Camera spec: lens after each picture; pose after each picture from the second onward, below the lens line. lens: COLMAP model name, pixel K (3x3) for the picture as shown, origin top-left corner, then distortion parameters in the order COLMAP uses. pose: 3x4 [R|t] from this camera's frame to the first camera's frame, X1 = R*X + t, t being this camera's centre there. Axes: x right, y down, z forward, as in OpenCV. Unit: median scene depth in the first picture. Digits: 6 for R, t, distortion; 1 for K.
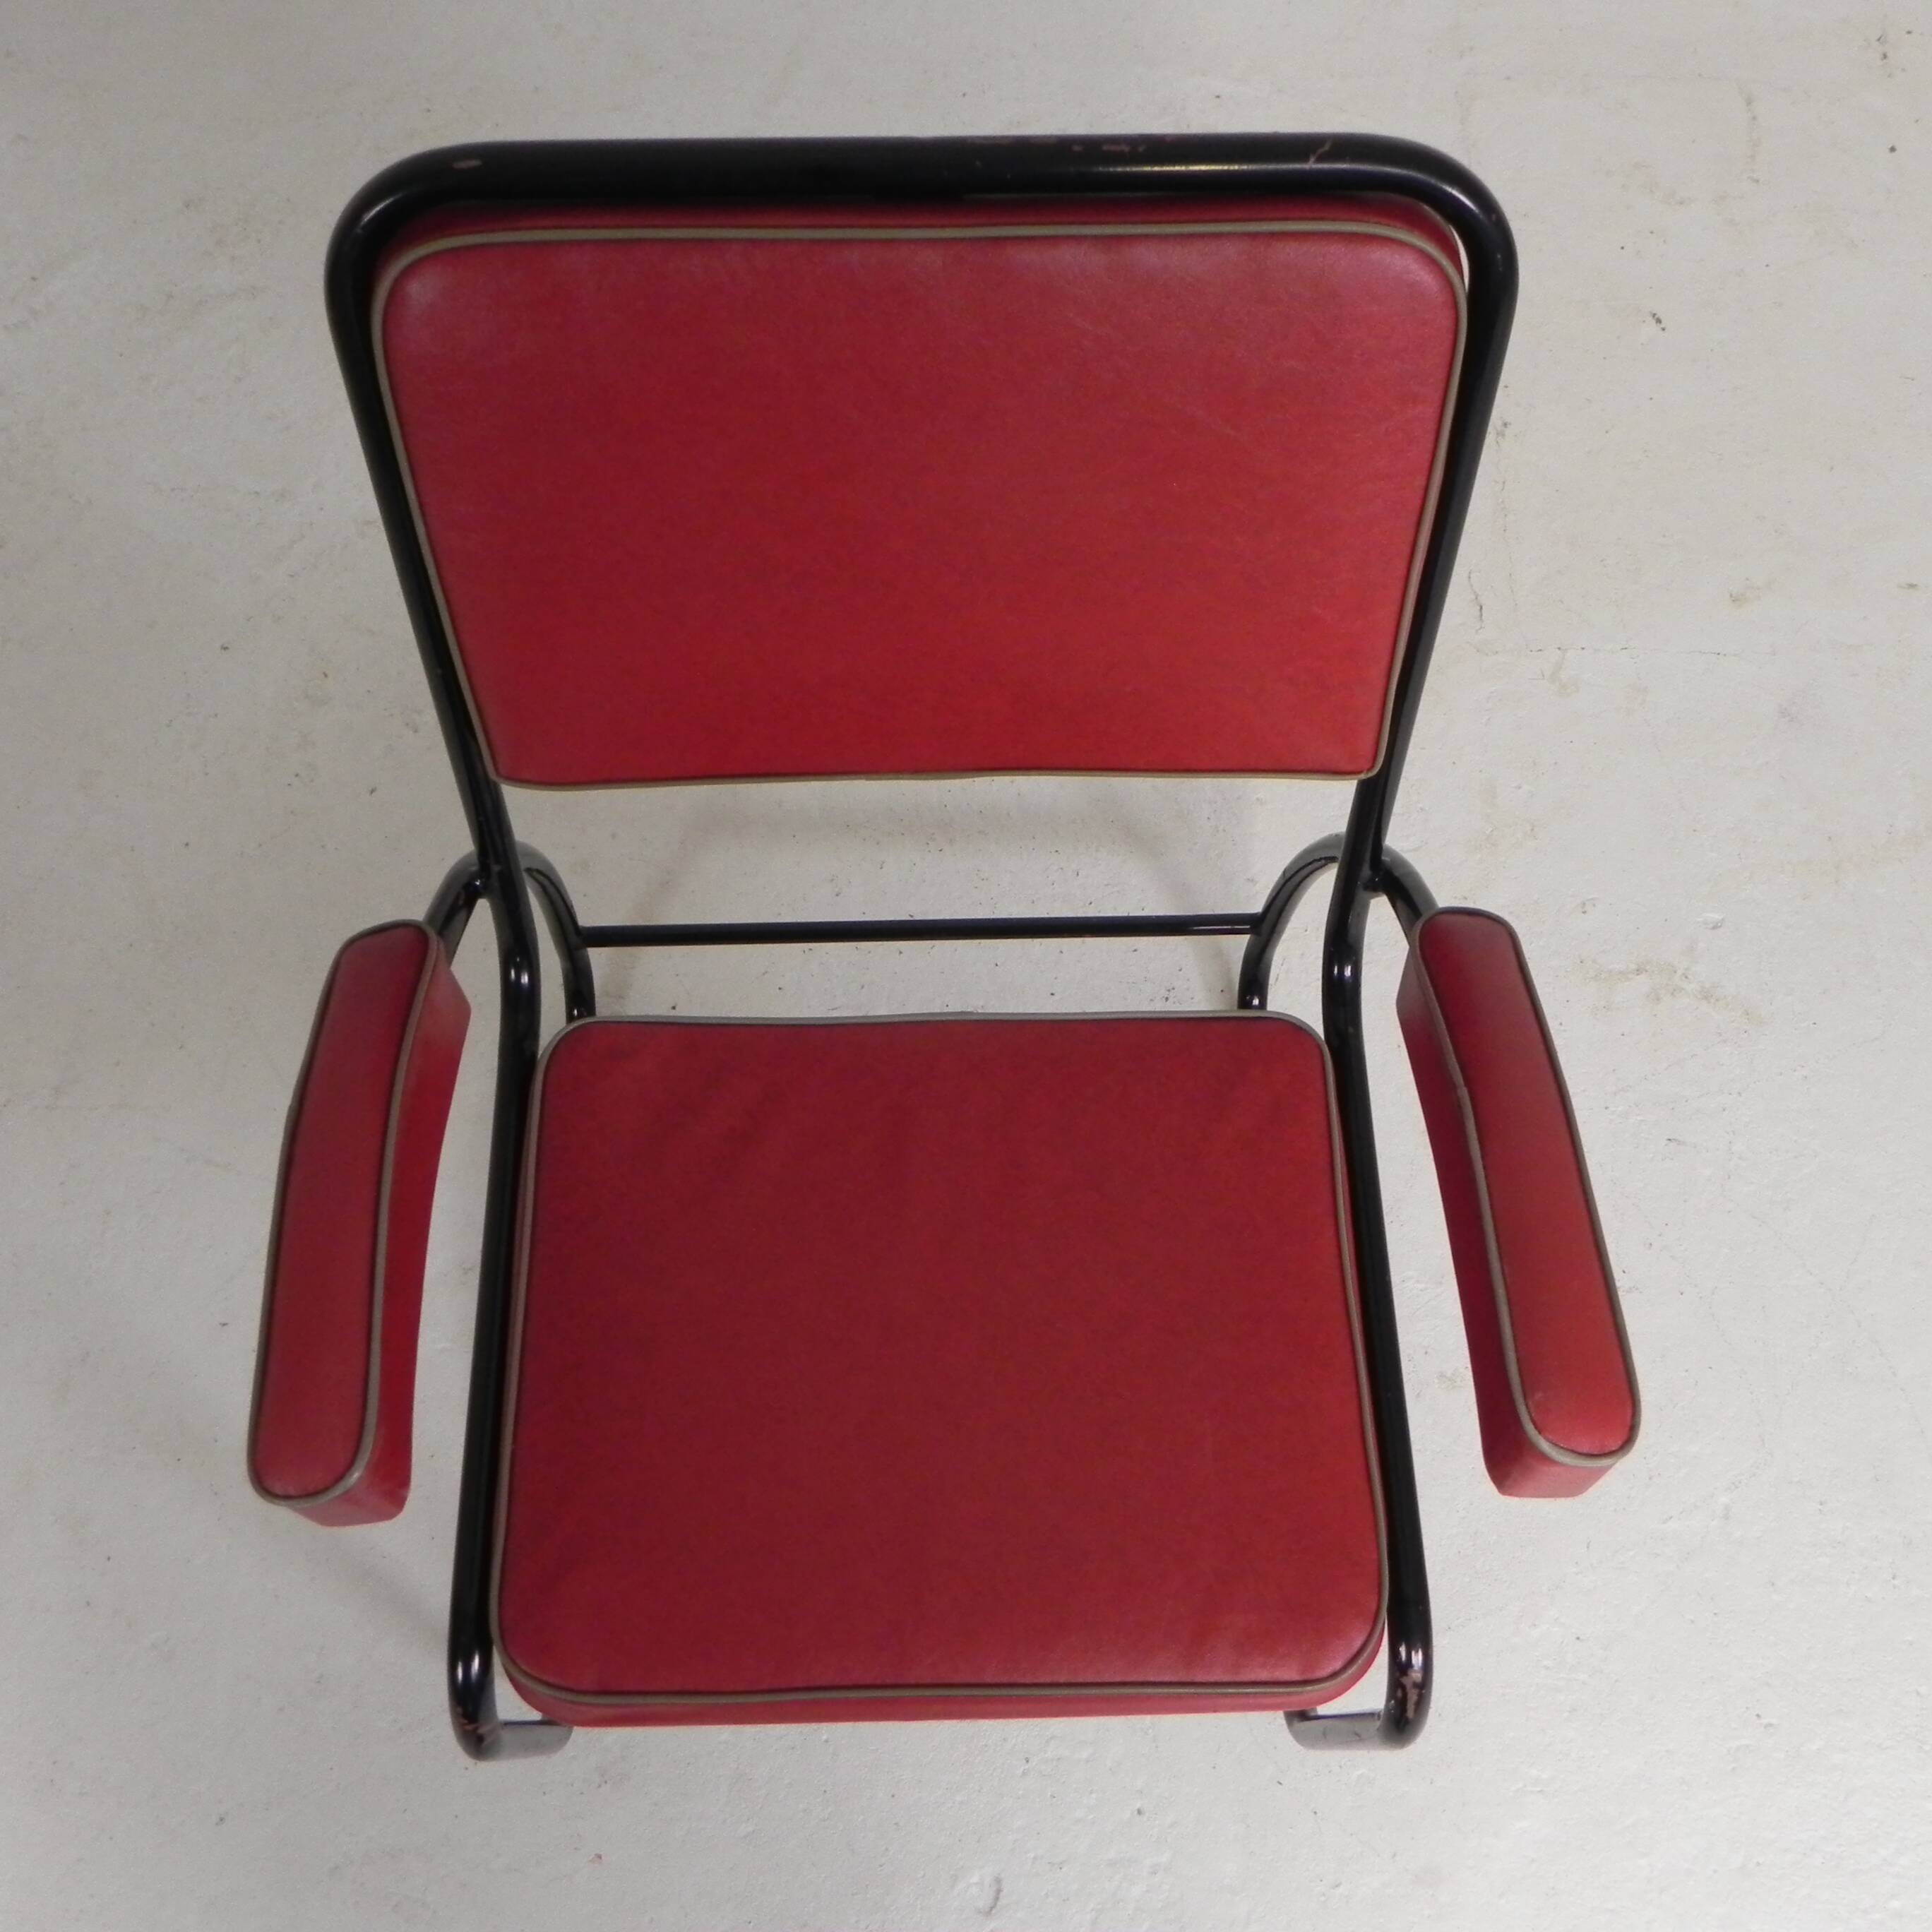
lens RADIAL K [[1936.2, 0, 974.4], [0, 1936.2, 938.2], [0, 0, 1]] dist [-0.015127, 0.000000]
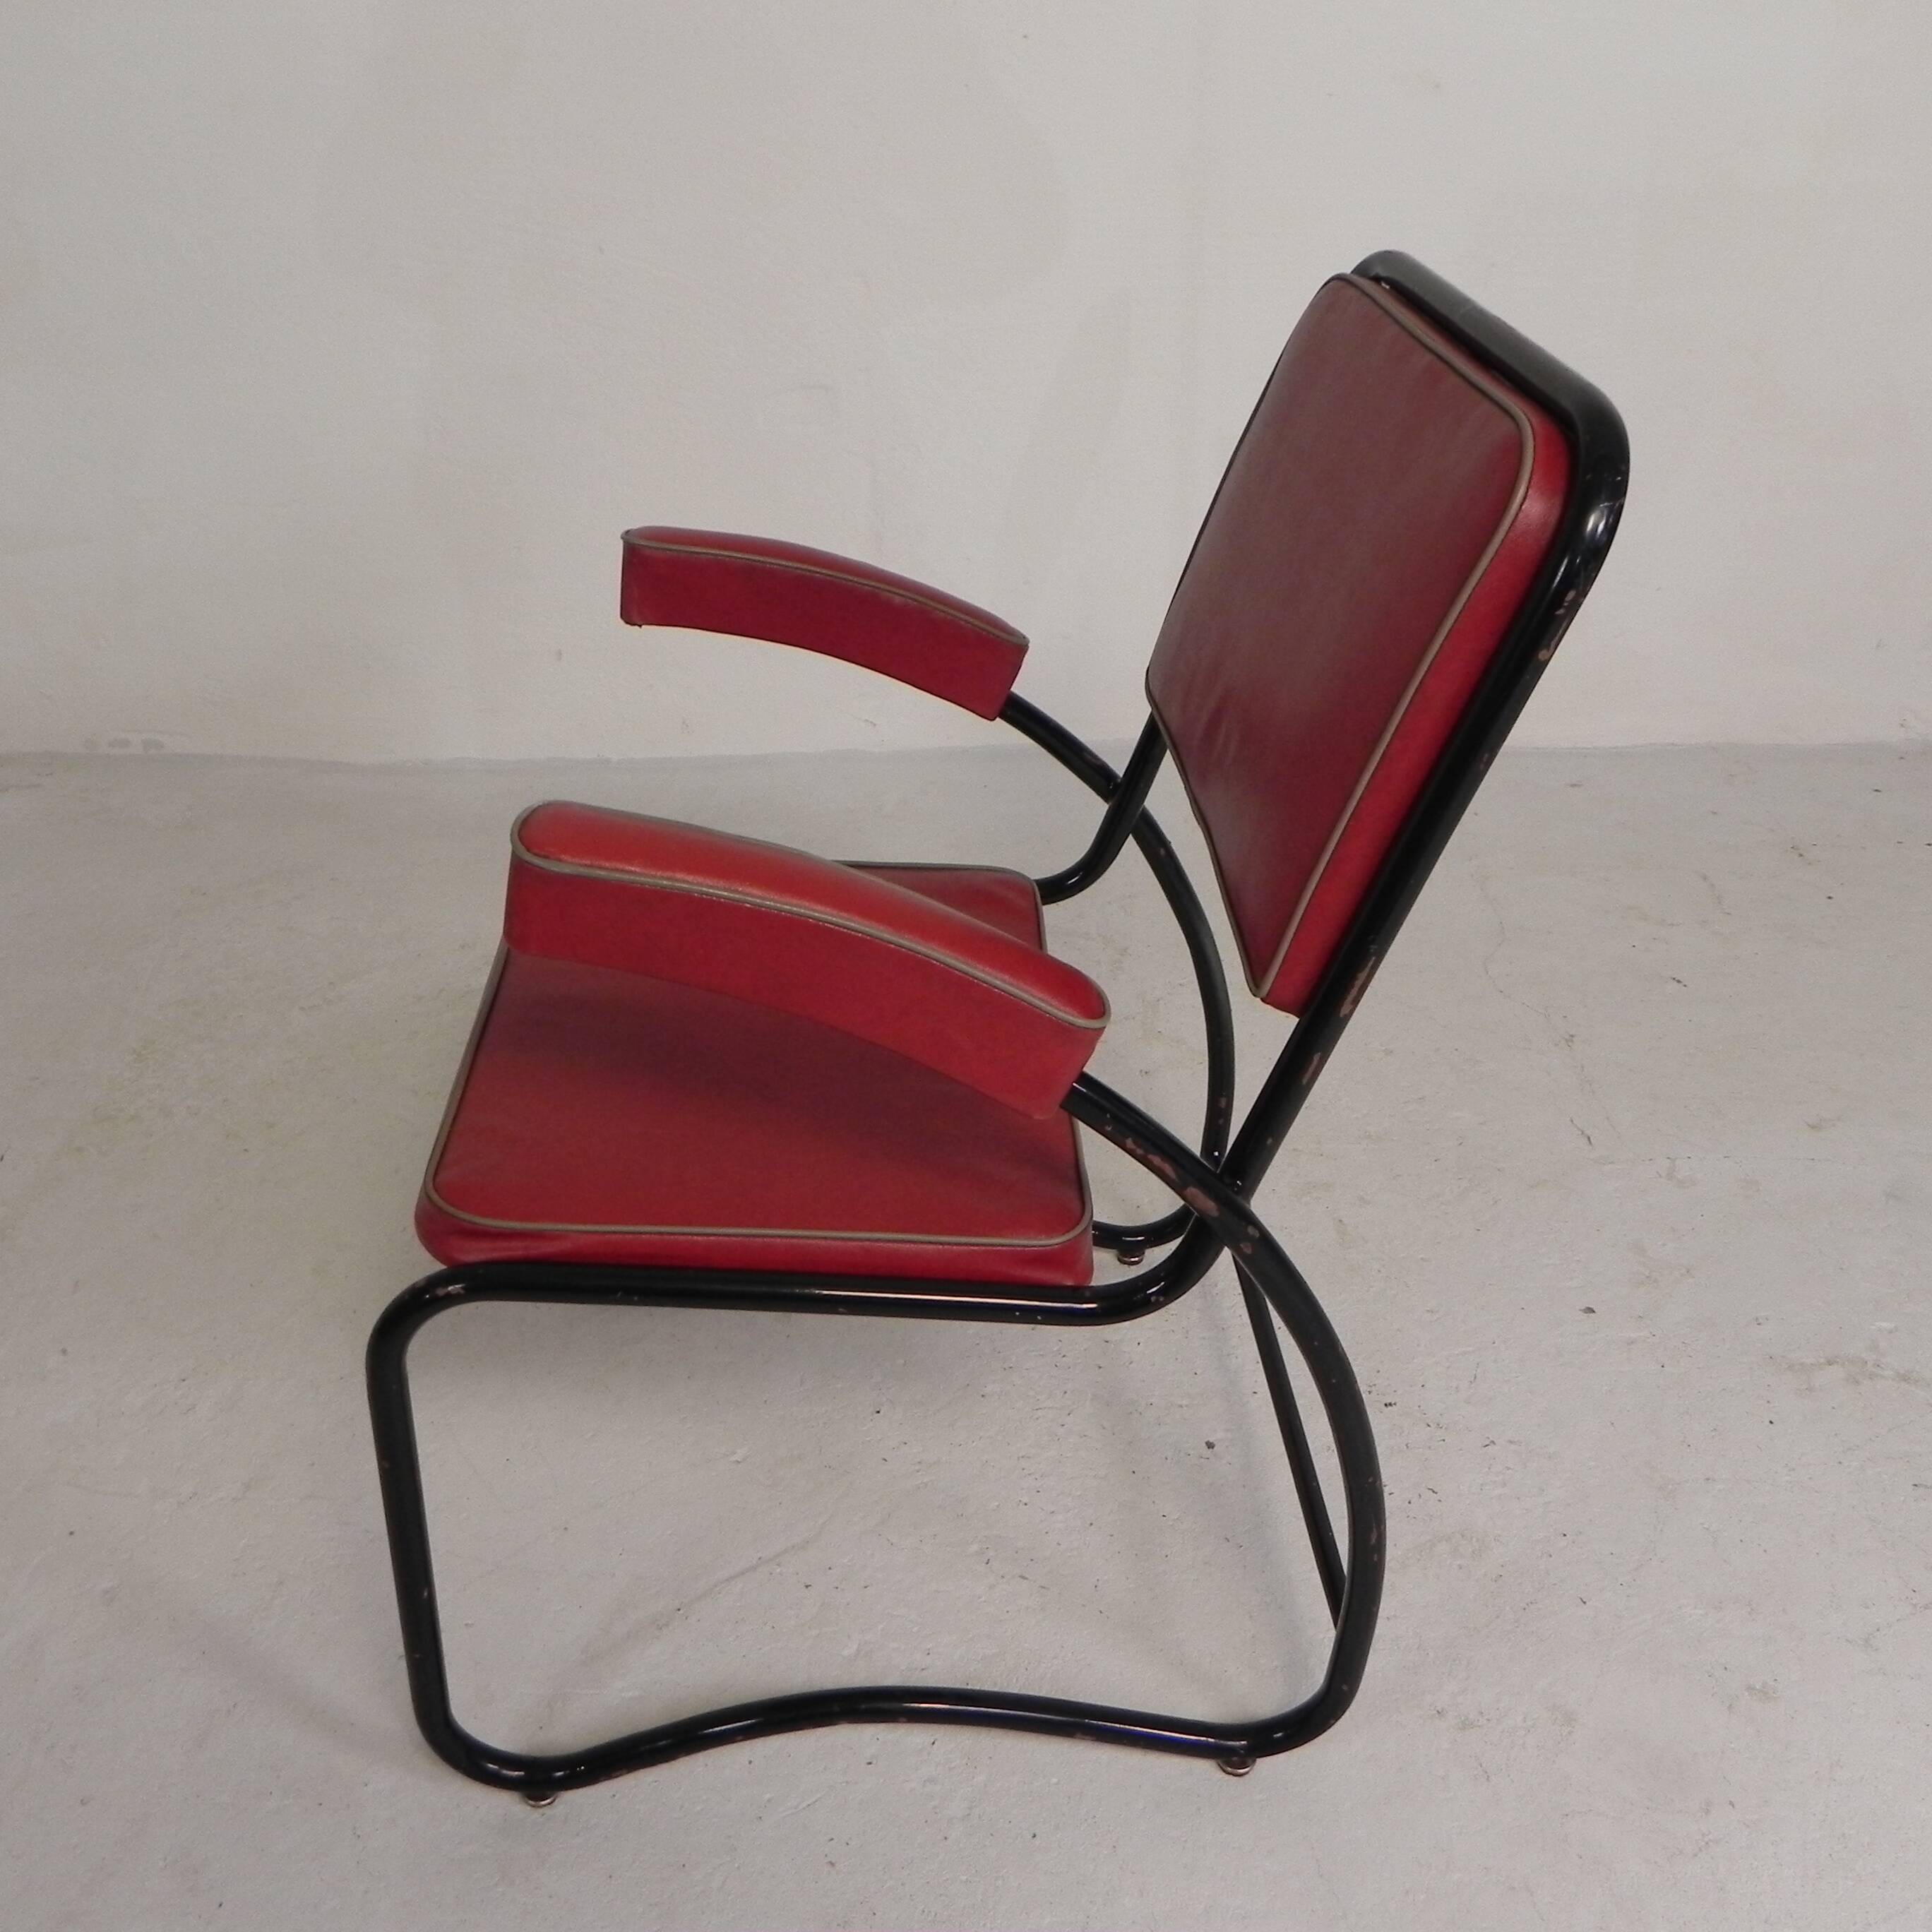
lens RADIAL K [[1936.2, 0, 962.6], [0, 1936.2, 953.8], [0, 0, 1]] dist [-0.015127, 0.000000]
pose [[0.999662, -0.025507, 0.004935, -0.125055], [0.022313, 0.745652, -0.665962, 0.592521], [0.013307, 0.665847, 0.745969, 0.111726]]
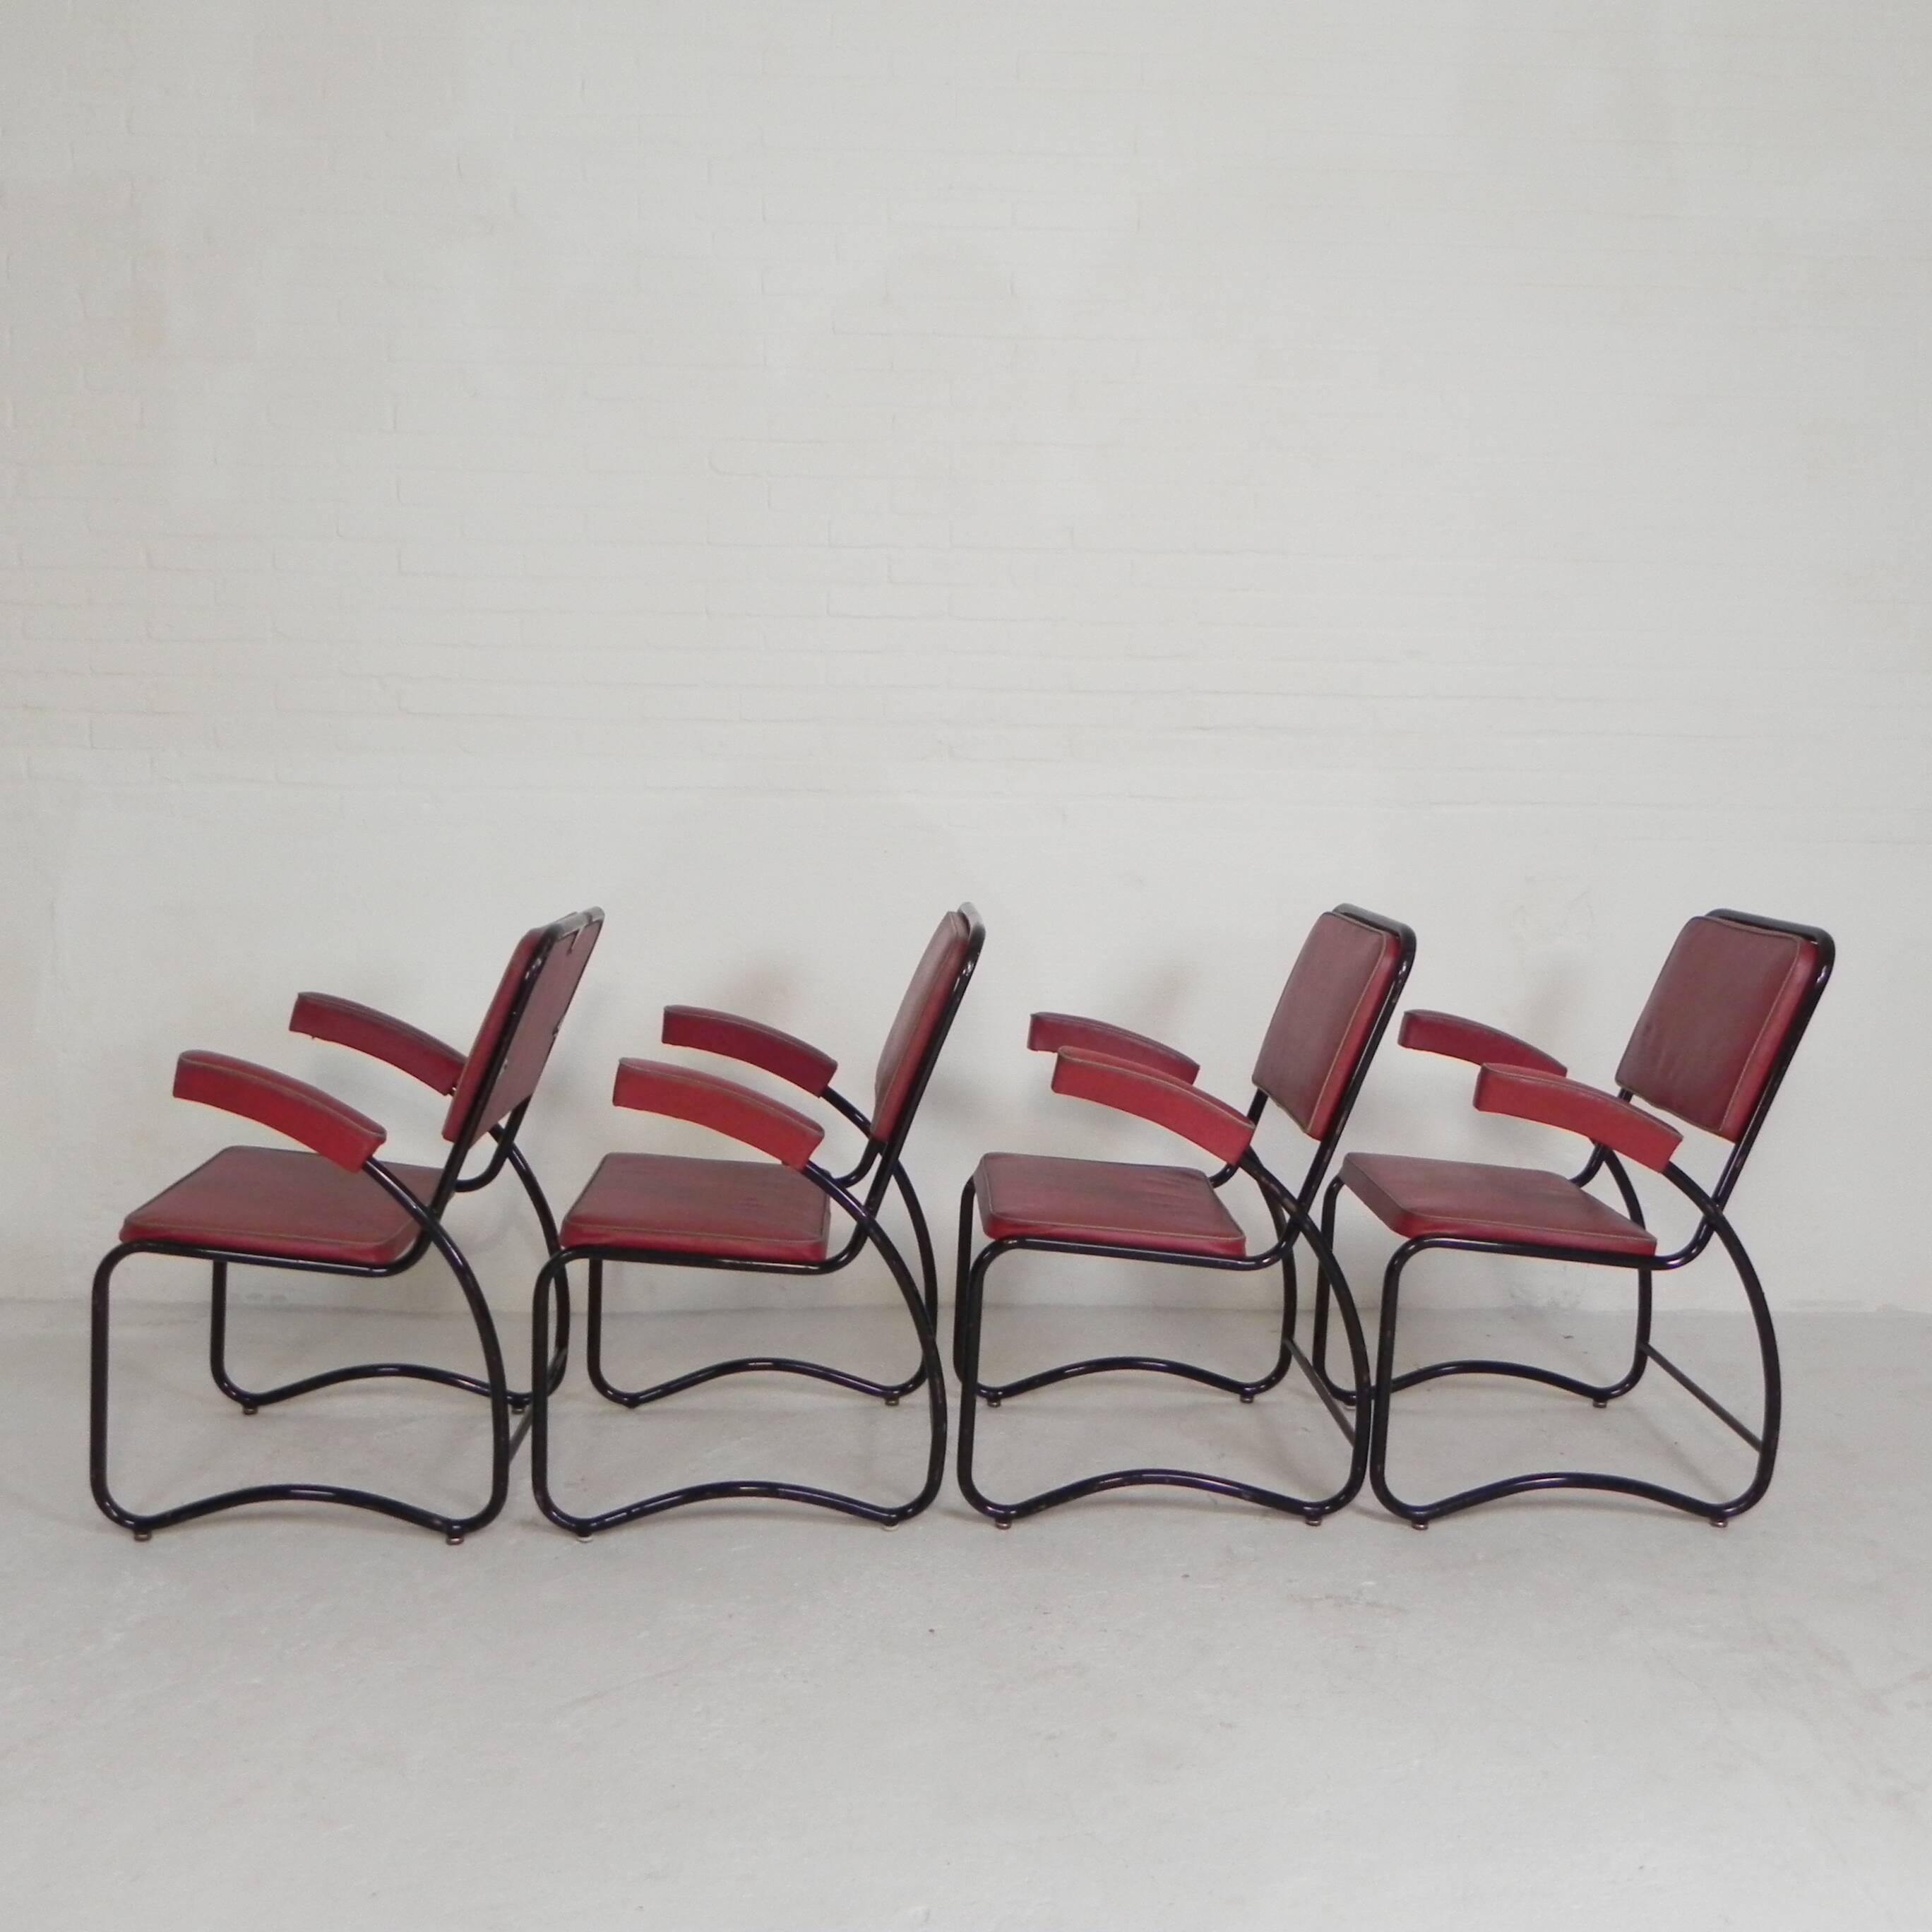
lens RADIAL K [[1936.2, 0, 967.0], [0, 1936.2, 939.7], [0, 0, 1]] dist [-0.015127, 0.000000]
pose [[0.999804, -0.014872, 0.013071, 0.032194], [0.018148, 0.424388, -0.905299, 1.419920], [0.007917, 0.905359, 0.424574, -0.218315]]
